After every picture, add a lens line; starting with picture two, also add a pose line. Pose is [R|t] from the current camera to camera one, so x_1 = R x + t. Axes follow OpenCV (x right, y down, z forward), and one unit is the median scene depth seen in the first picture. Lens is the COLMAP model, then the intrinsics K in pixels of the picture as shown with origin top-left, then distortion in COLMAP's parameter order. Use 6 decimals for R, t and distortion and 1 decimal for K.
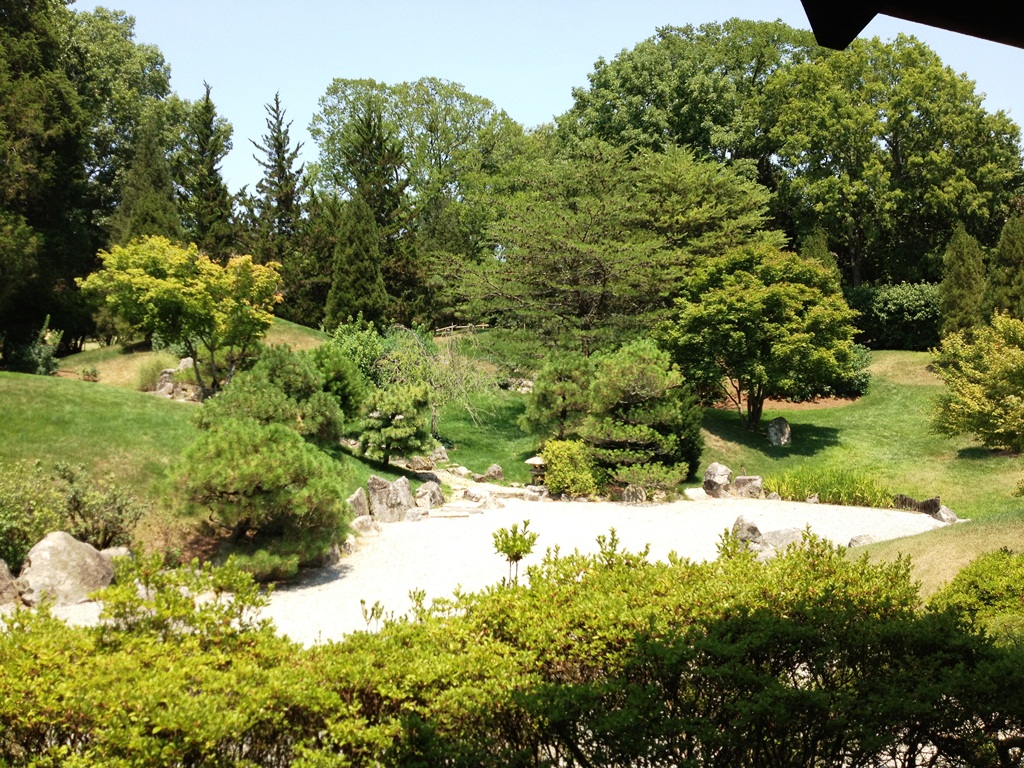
lens RADIAL K [[1022.7, 0, 508.9], [0, 1022.7, 383.5], [0, 0, 1]] dist [0.019052, 0.000000]
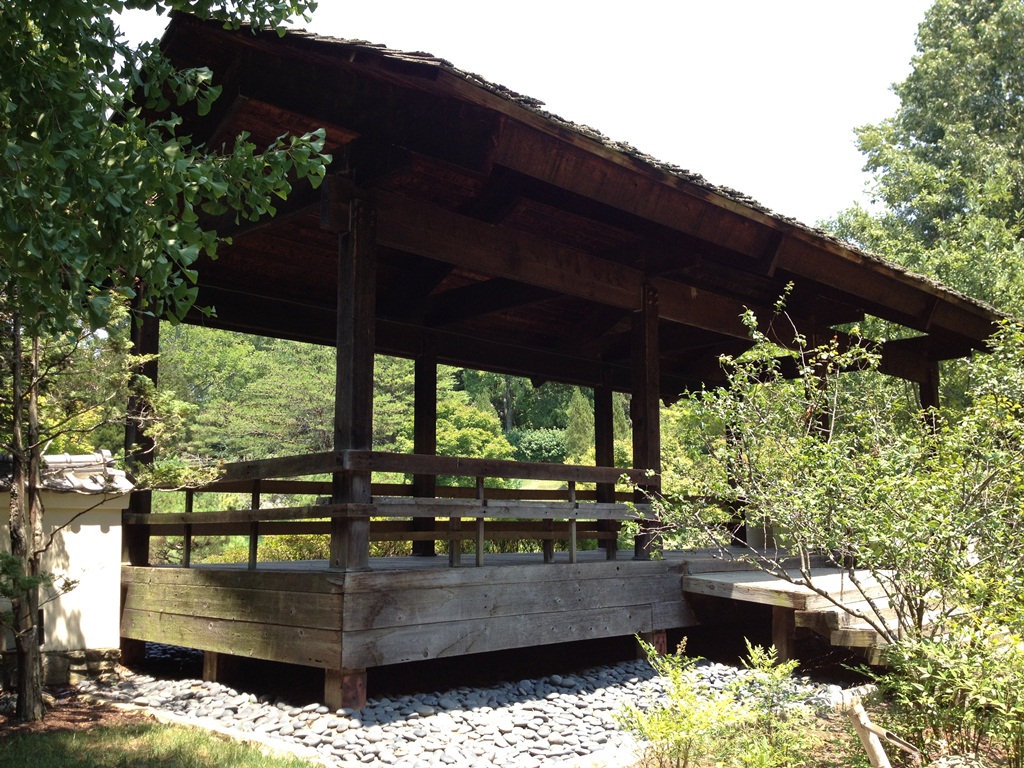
lens RADIAL K [[1022.7, 0, 512.3], [0, 1022.7, 383.8], [0, 0, 1]] dist [0.019052, 0.000000]
pose [[0.941250, 0.035234, 0.335868, -0.169226], [0.010554, 0.990988, -0.133535, 0.036654], [-0.337546, 0.129234, 0.932395, -0.402569]]
